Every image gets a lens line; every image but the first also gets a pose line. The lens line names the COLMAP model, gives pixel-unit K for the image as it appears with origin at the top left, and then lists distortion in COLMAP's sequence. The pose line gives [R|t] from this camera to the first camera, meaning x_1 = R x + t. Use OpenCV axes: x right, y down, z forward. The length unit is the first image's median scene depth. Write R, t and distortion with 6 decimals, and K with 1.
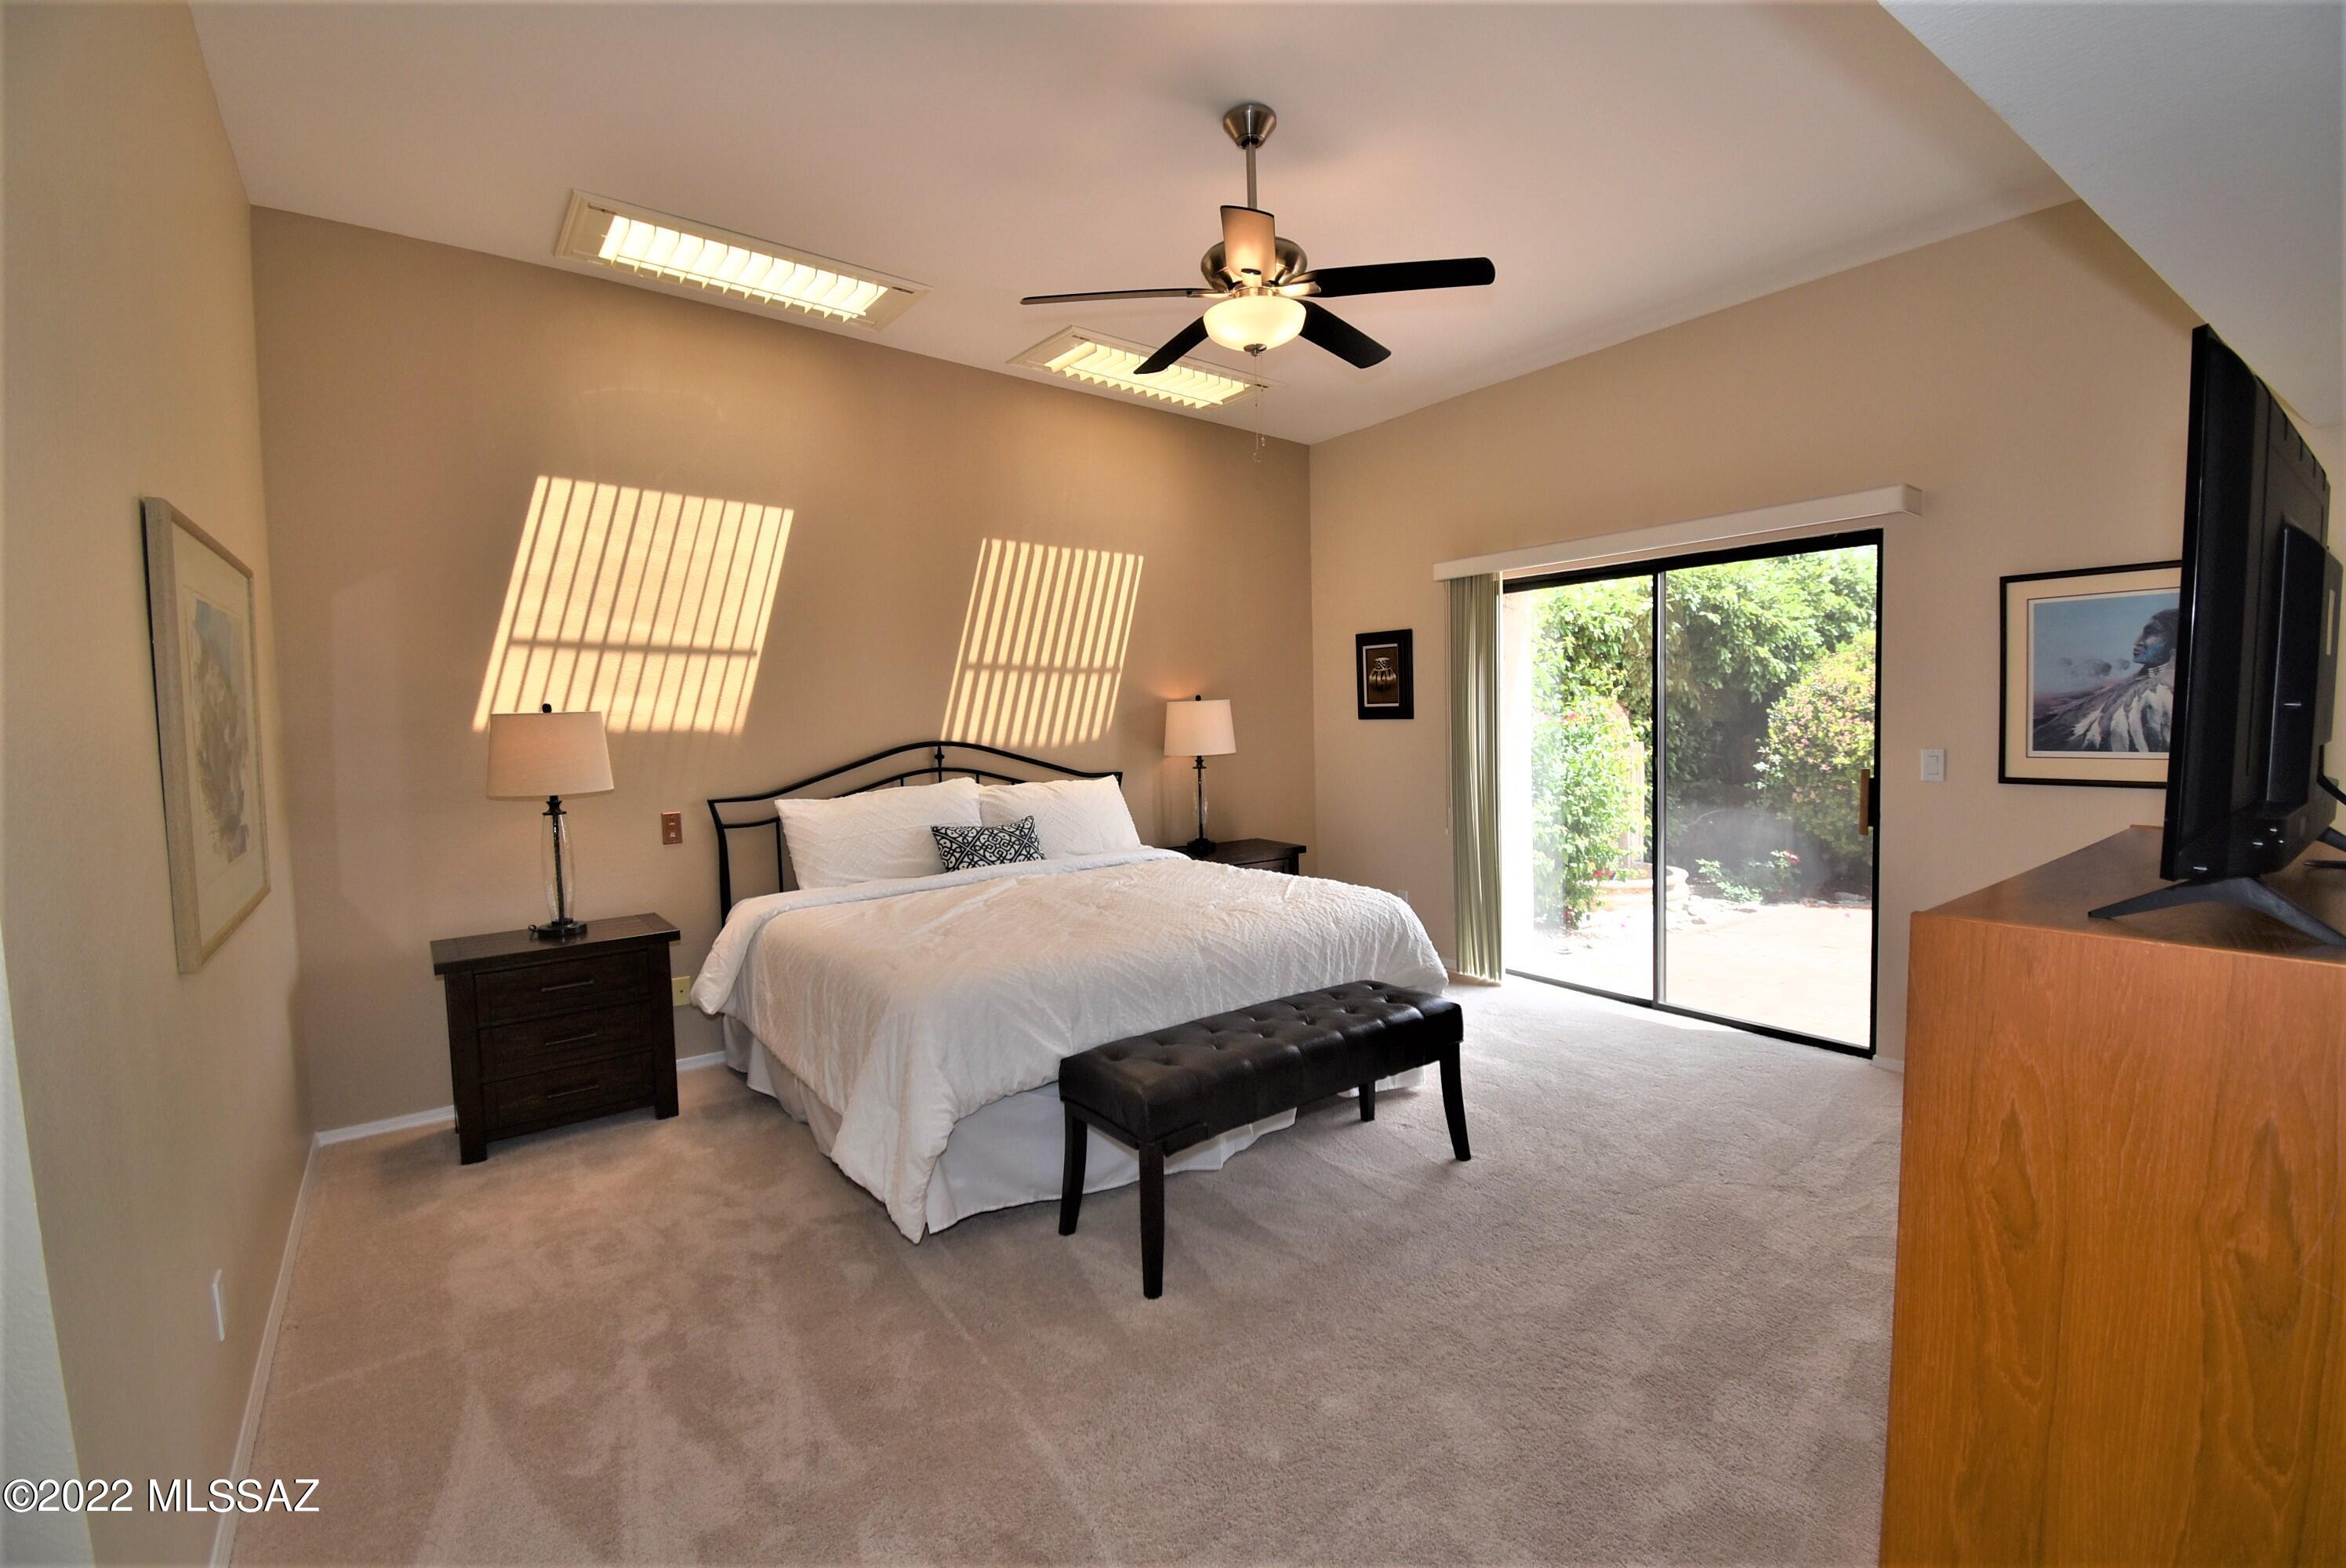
lens RADIAL K [[958.8, 0, 1173.0], [0, 958.8, 784.0], [0, 0, 1]] dist [-0.001128, -0.000139]
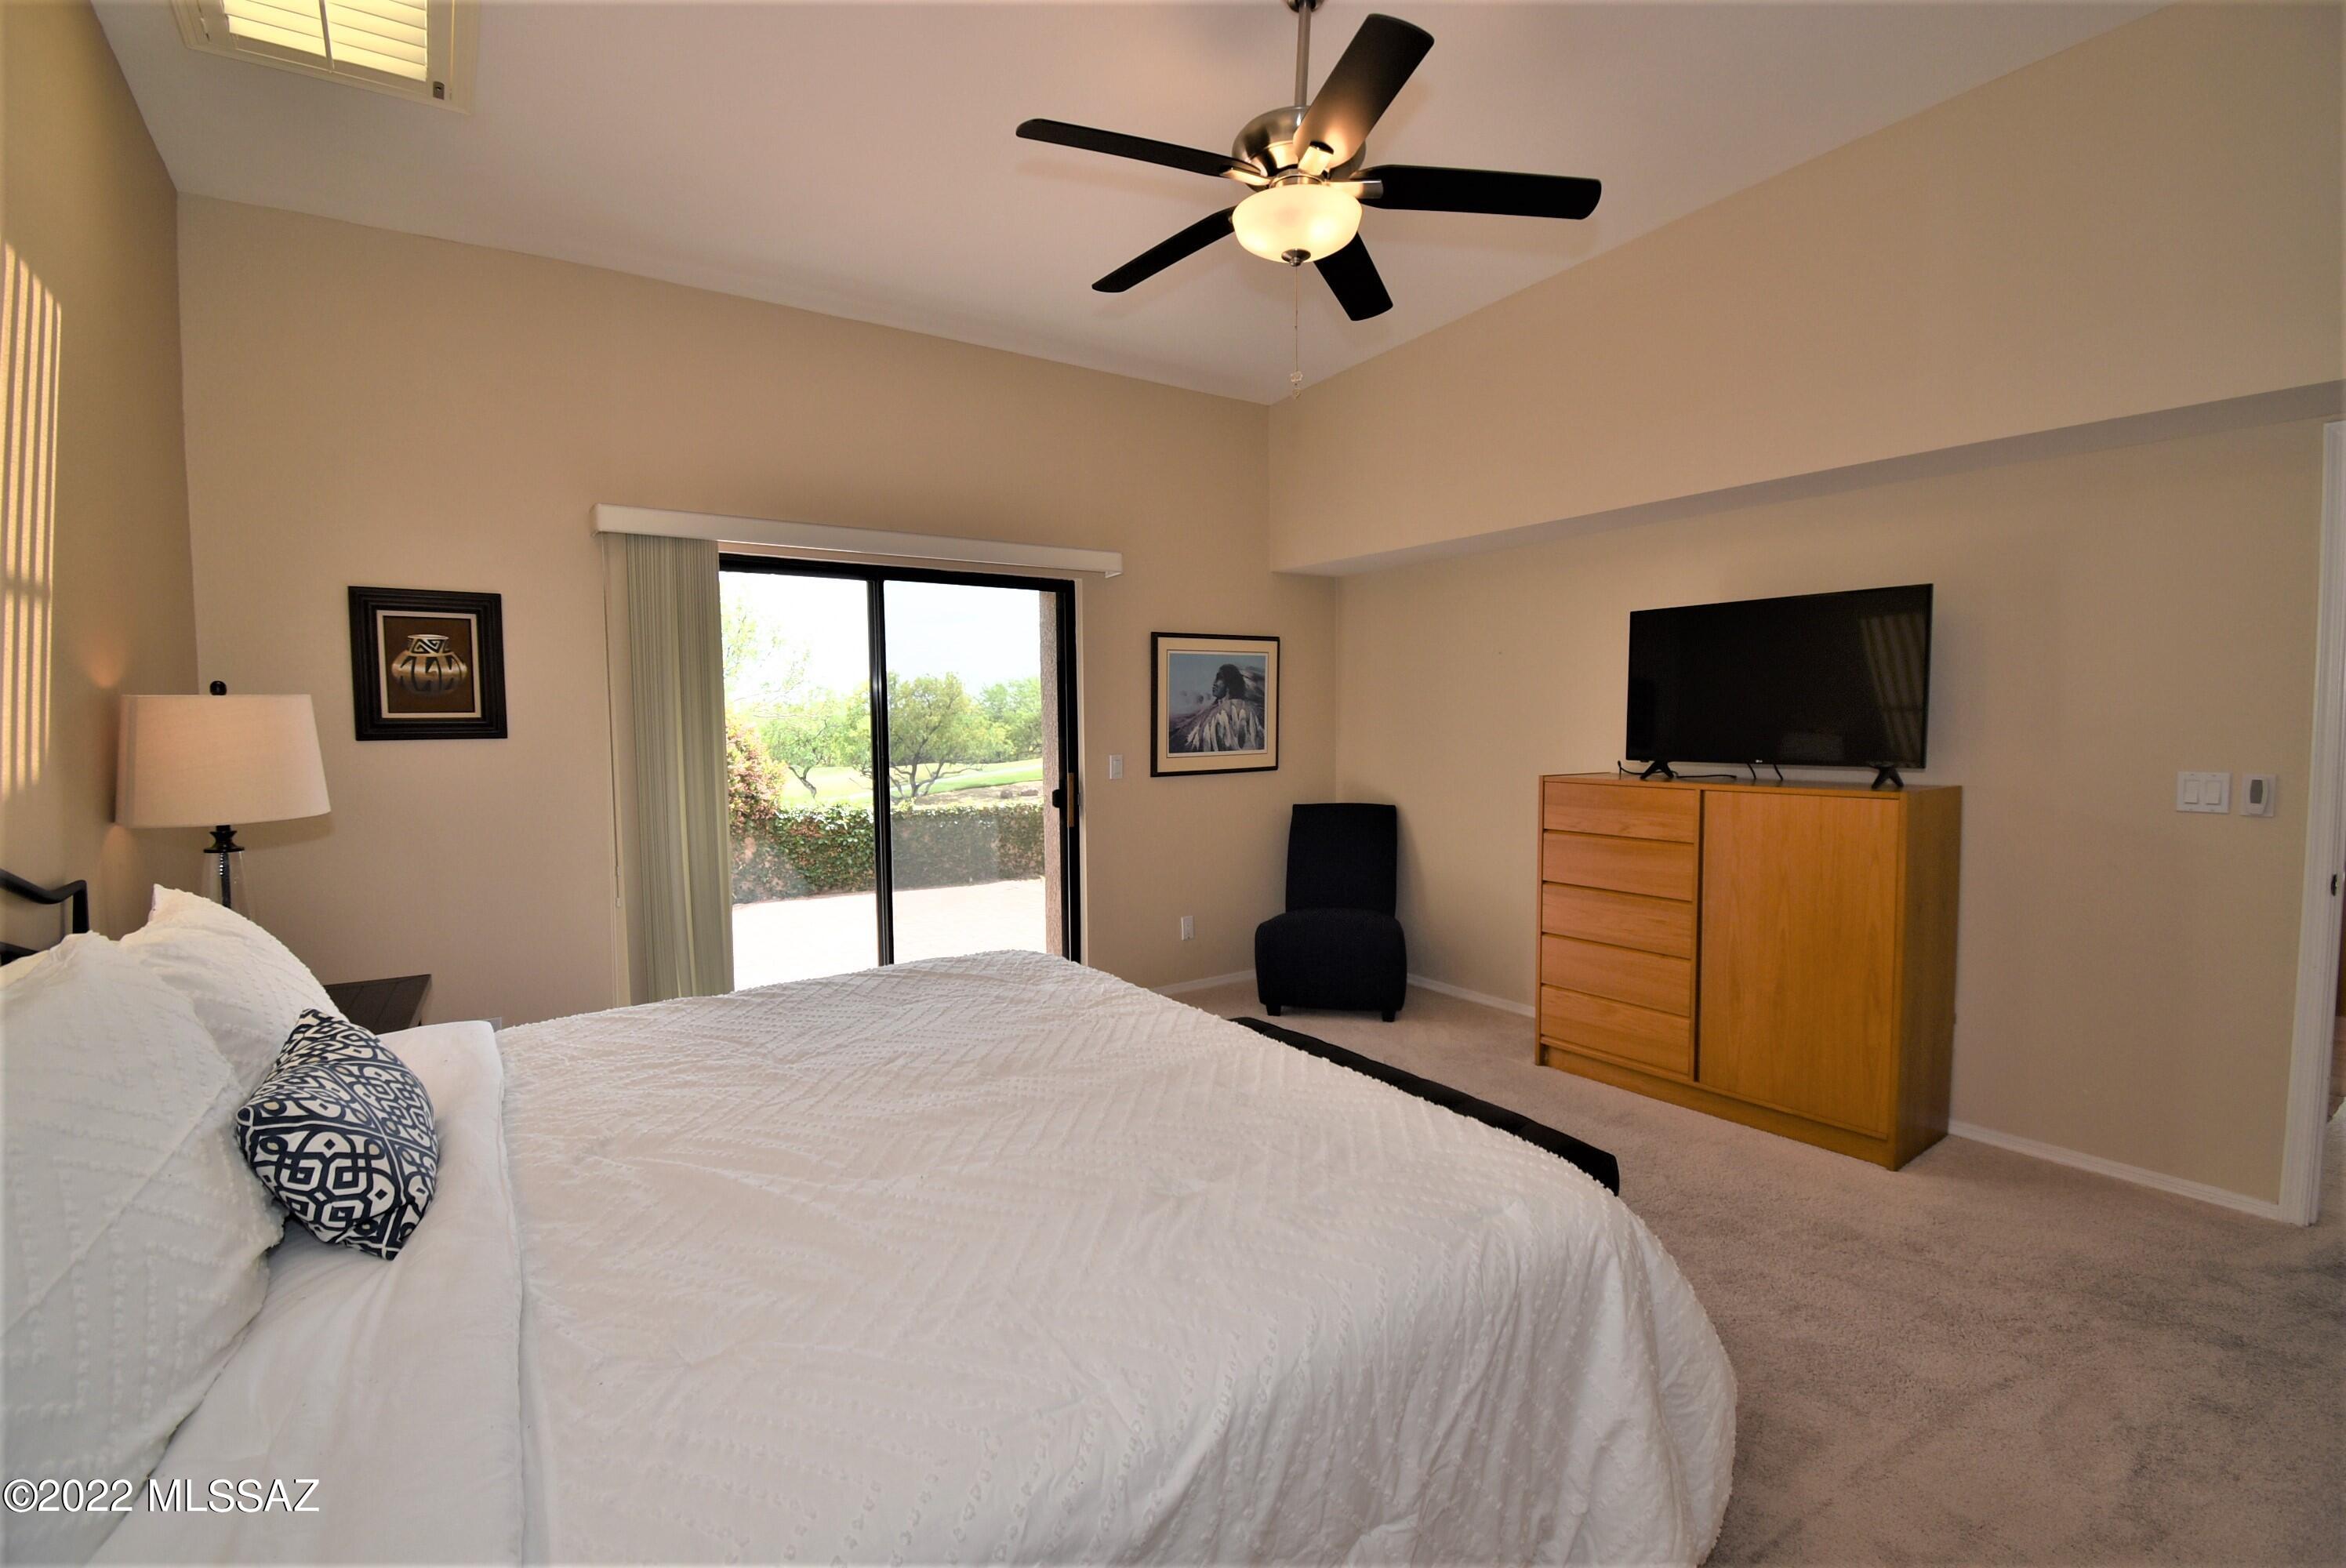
lens RADIAL K [[1055.5, 0, 1173.0], [0, 1055.5, 784.0], [0, 0, 1]] dist [0.000631, 0.000093]
pose [[0.045812, -0.042042, 0.998065, -0.707101], [0.082624, 0.995850, 0.038156, -0.048880], [-0.995527, 0.080716, 0.049095, 0.912729]]
